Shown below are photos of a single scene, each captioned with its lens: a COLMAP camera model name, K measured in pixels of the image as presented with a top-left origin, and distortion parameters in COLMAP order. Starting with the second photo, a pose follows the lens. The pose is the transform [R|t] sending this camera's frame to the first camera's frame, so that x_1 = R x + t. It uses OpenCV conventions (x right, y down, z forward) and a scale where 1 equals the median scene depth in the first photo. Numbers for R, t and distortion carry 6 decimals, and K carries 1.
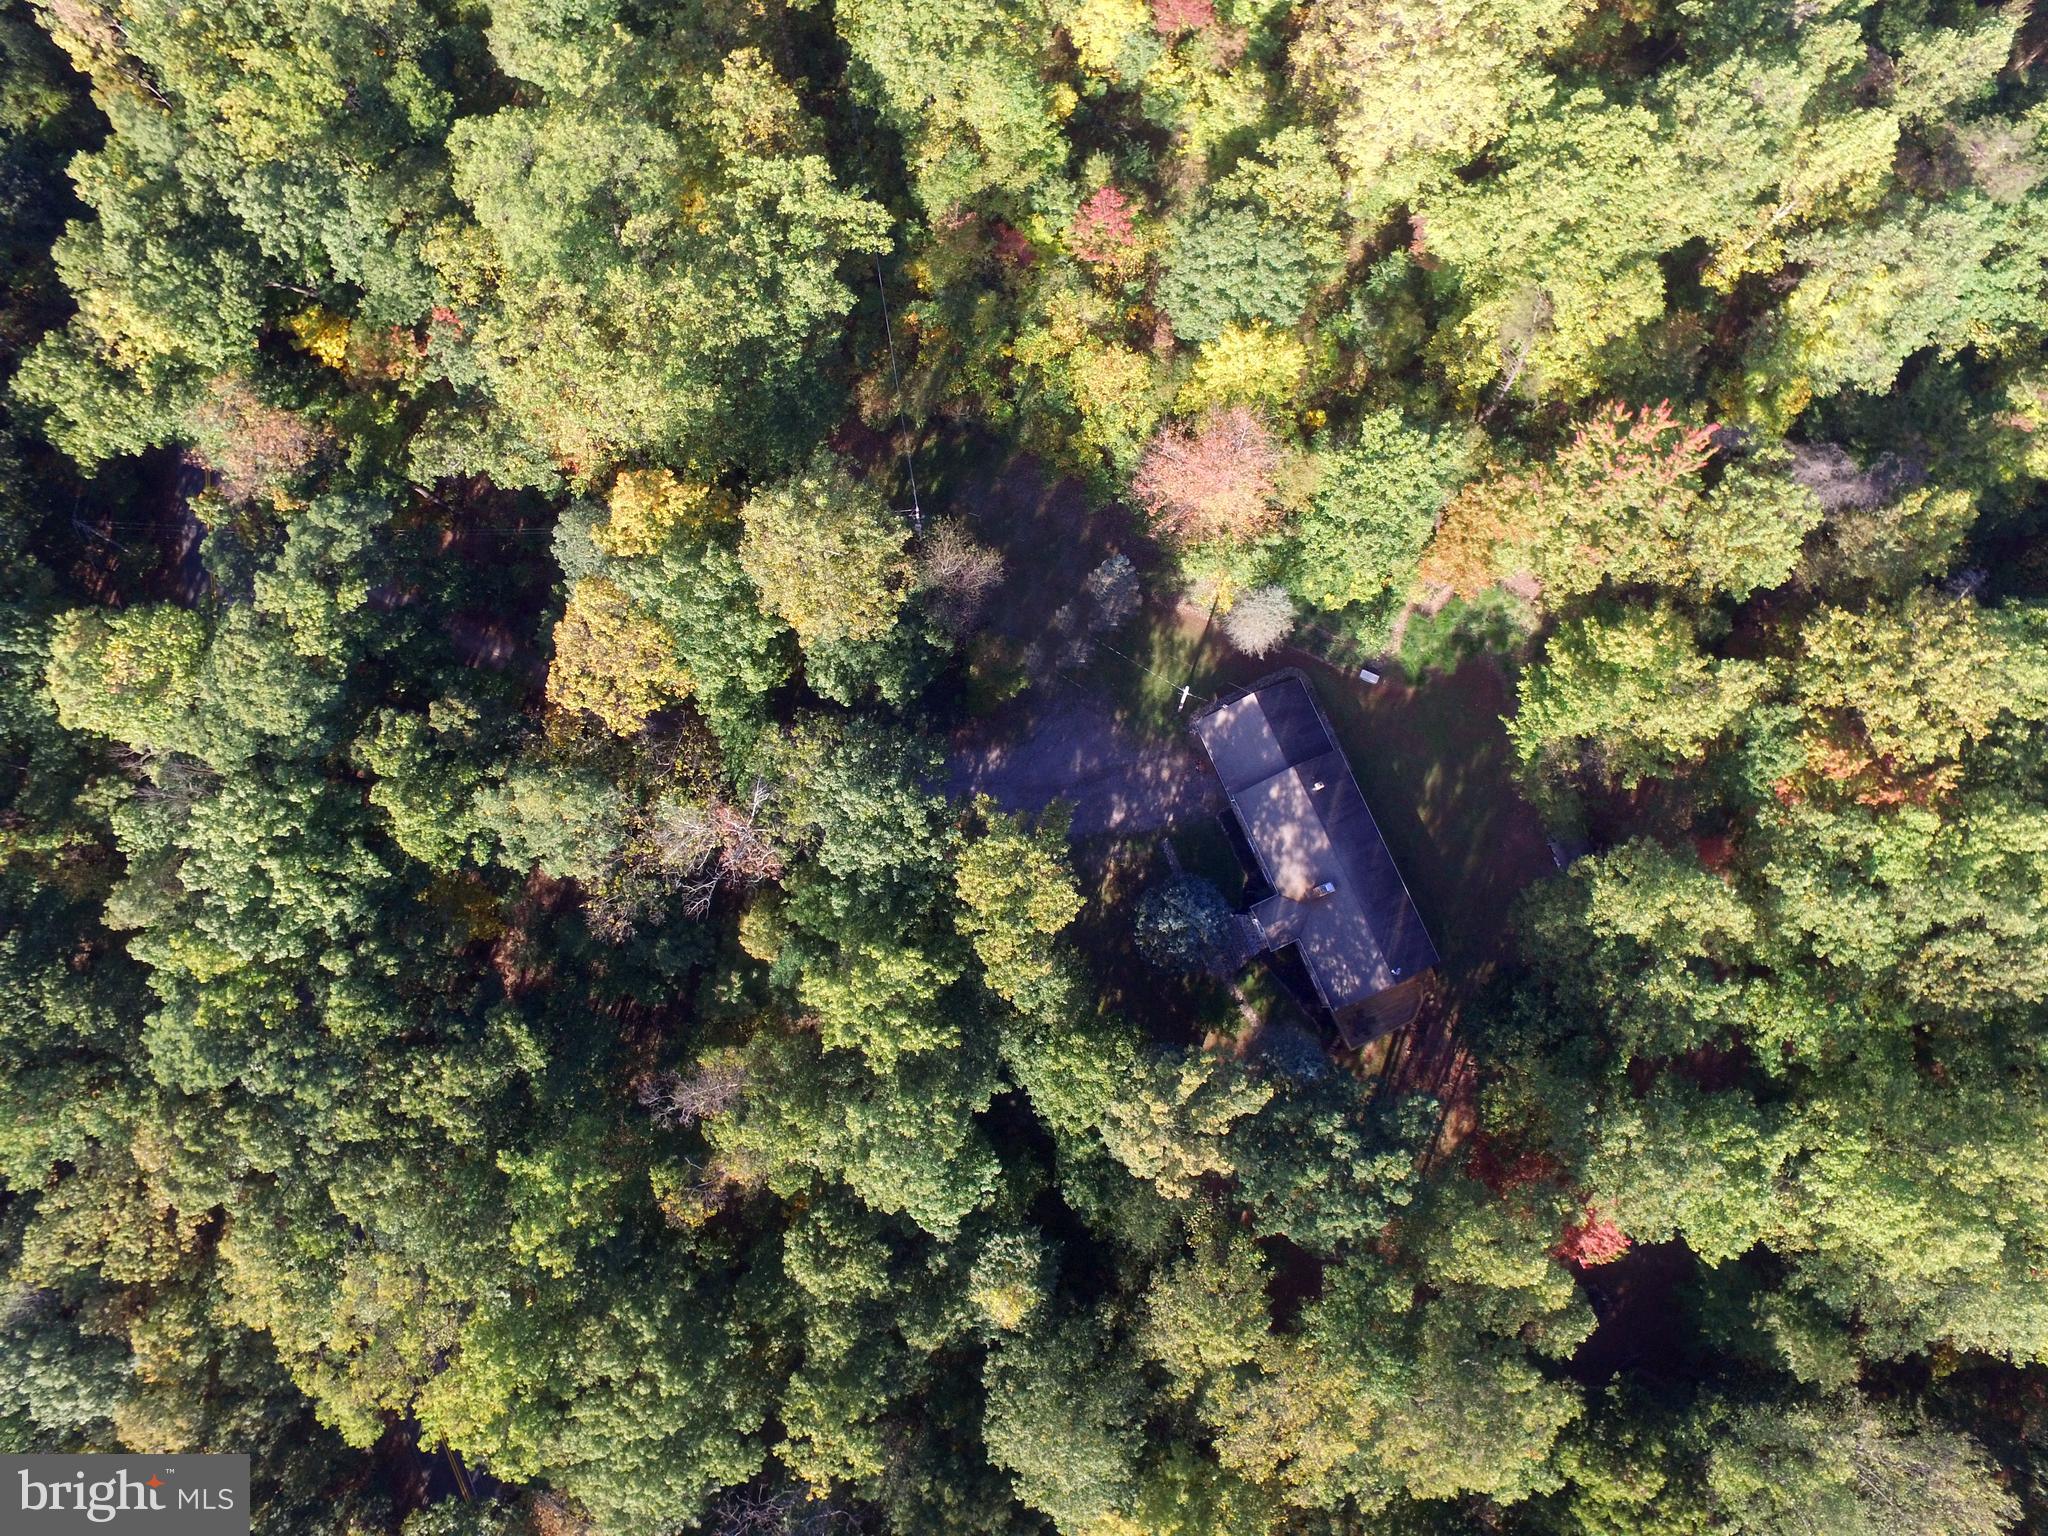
lens RADIAL K [[1329.9, 0, 1017.9], [0, 1329.9, 762.6], [0, 0, 1]] dist [-0.112546, 0.073453]
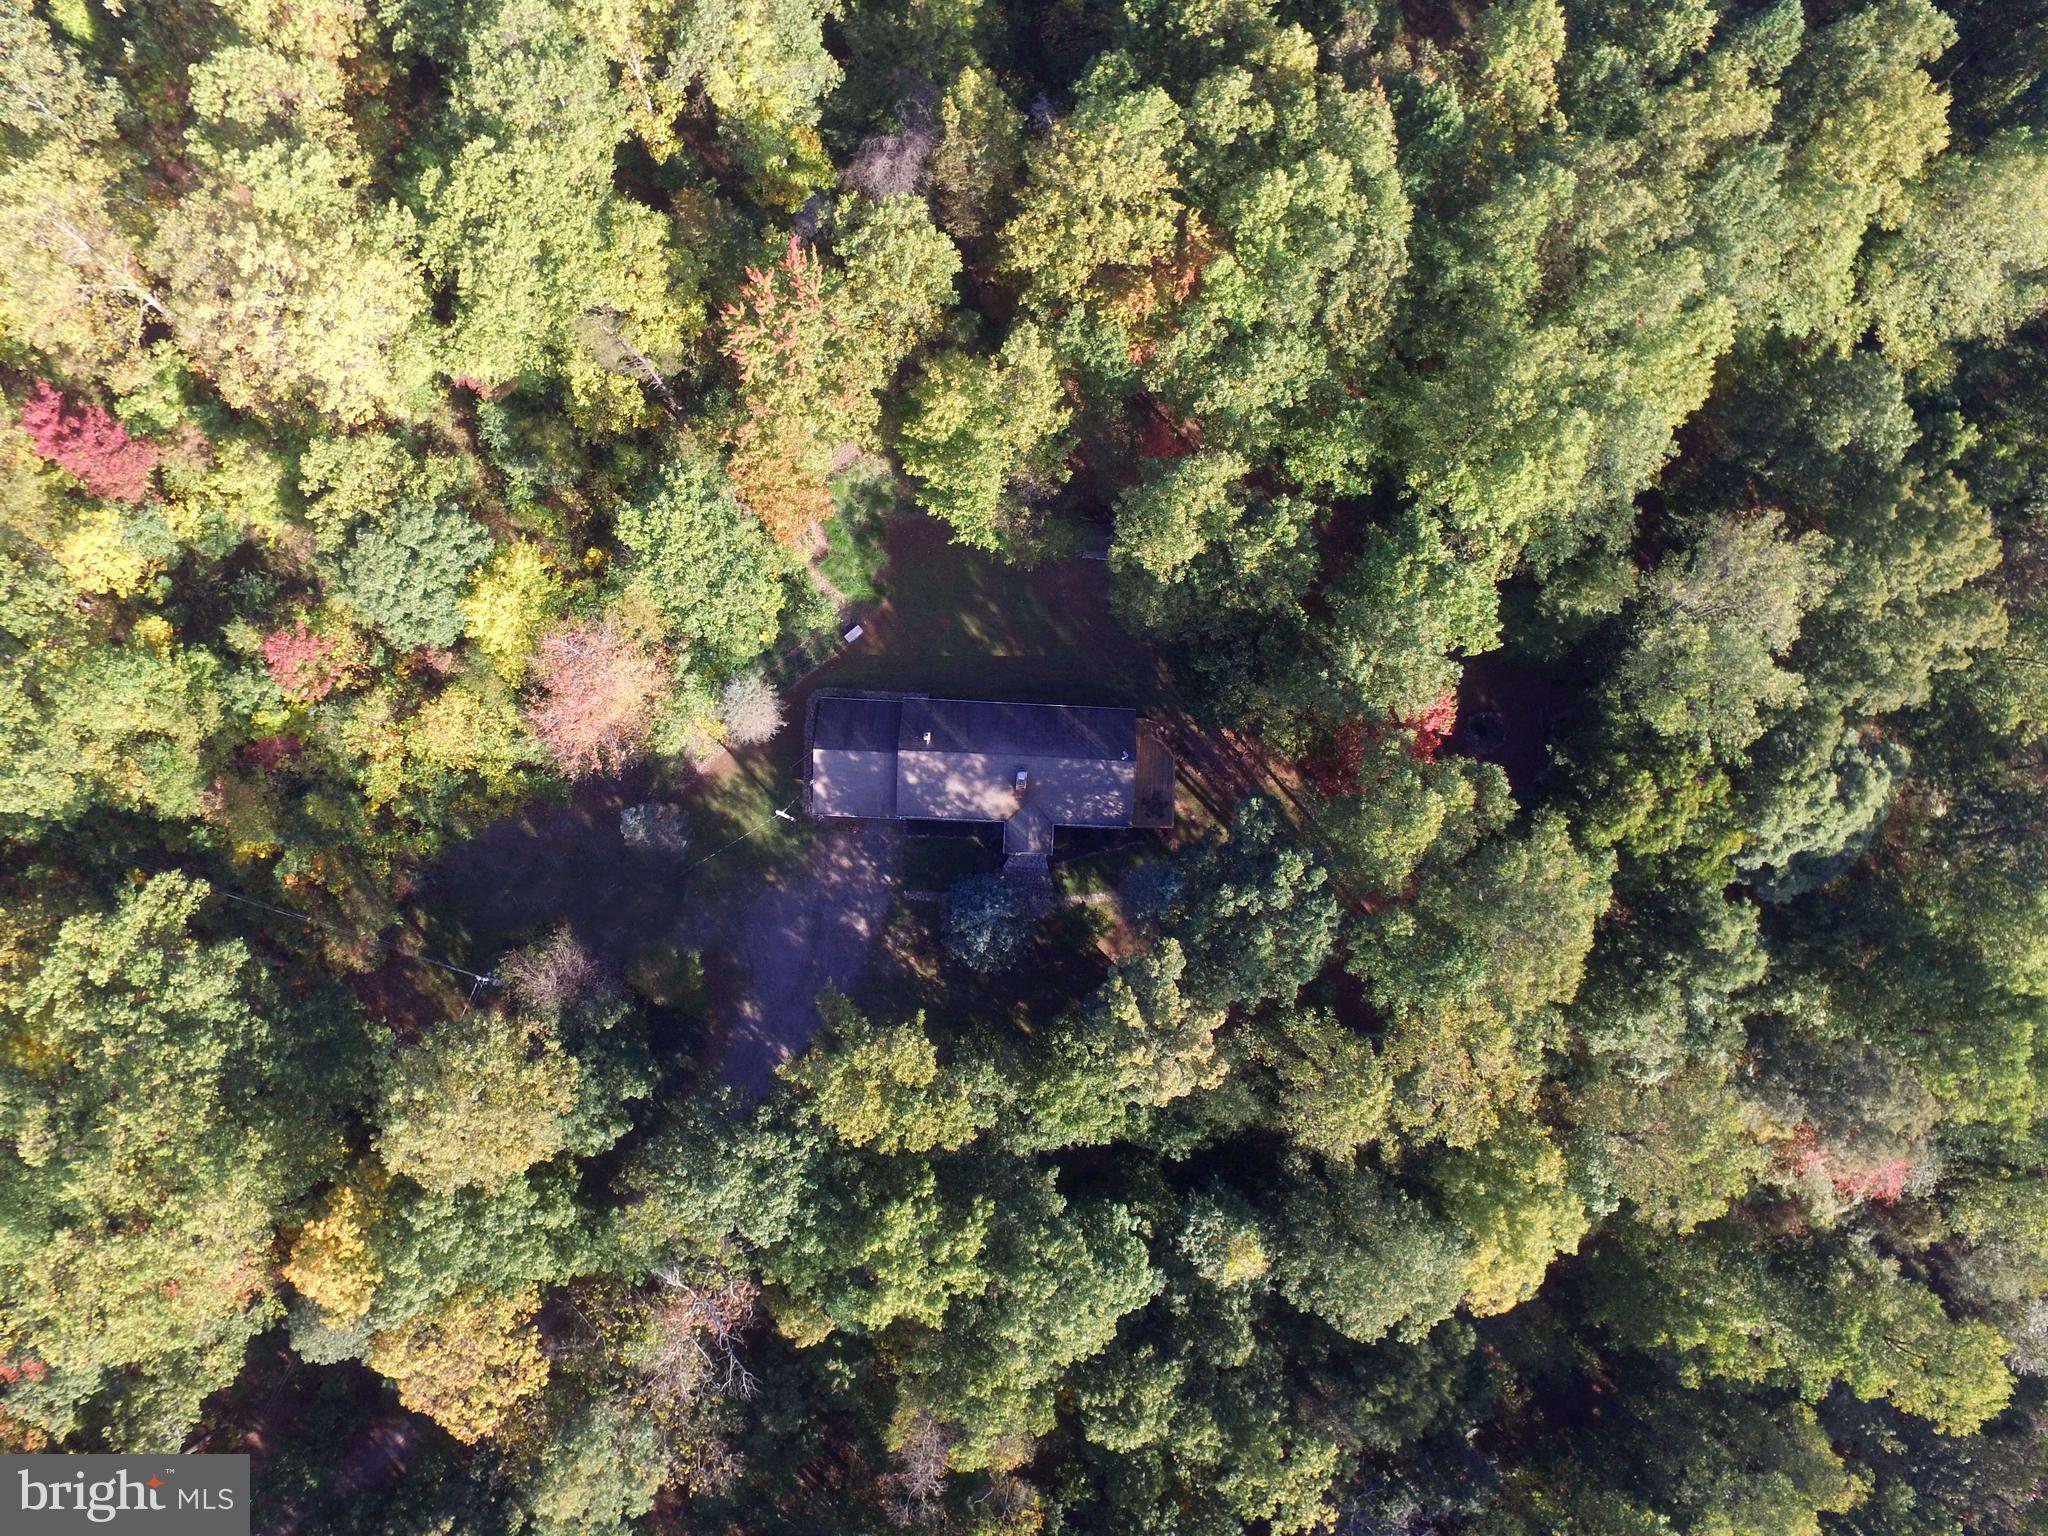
lens RADIAL K [[1329.9, 0, 992.2], [0, 1329.9, 753.6], [0, 0, 1]] dist [-0.112546, 0.073453]
pose [[0.444848, -0.883175, 0.148703, 0.100673], [0.880645, 0.461567, 0.106863, -0.046061], [-0.163015, 0.083416, 0.983091, 0.008522]]
